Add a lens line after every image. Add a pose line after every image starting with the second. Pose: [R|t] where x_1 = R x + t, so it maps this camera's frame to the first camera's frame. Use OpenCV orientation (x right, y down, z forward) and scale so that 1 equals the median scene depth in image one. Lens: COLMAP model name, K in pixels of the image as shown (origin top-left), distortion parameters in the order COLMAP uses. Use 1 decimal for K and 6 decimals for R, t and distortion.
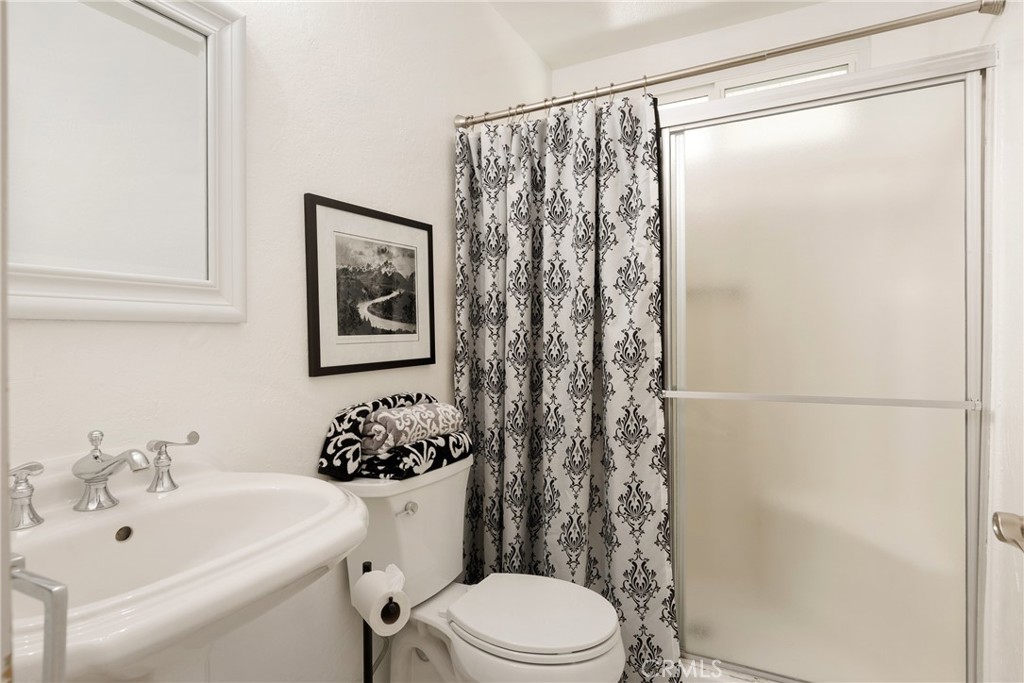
lens RADIAL K [[560.0, 0, 510.0], [0, 560.0, 345.5], [0, 0, 1]] dist [-0.005631, 0.000042]
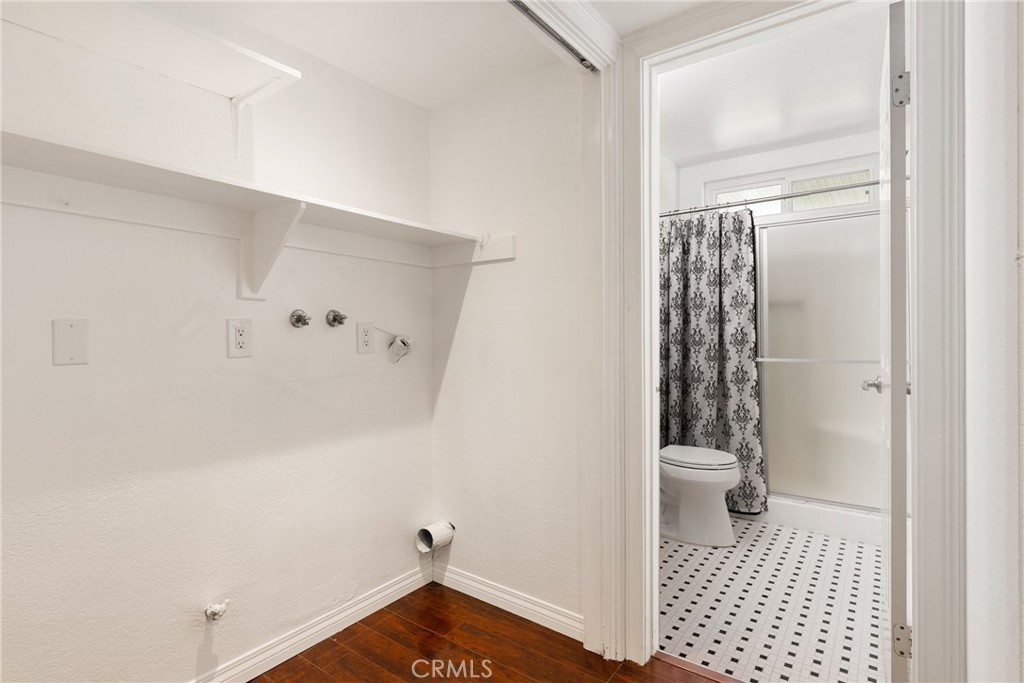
lens RADIAL K [[504.2, 0, 515.9], [0, 504.2, 332.4], [0, 0, 1]] dist [-0.002035, 0.000056]
pose [[0.988366, -0.001341, -0.152086, -0.291576], [-0.000486, 0.999928, -0.011975, 0.011274], [0.152091, 0.011910, 0.988295, -0.878831]]
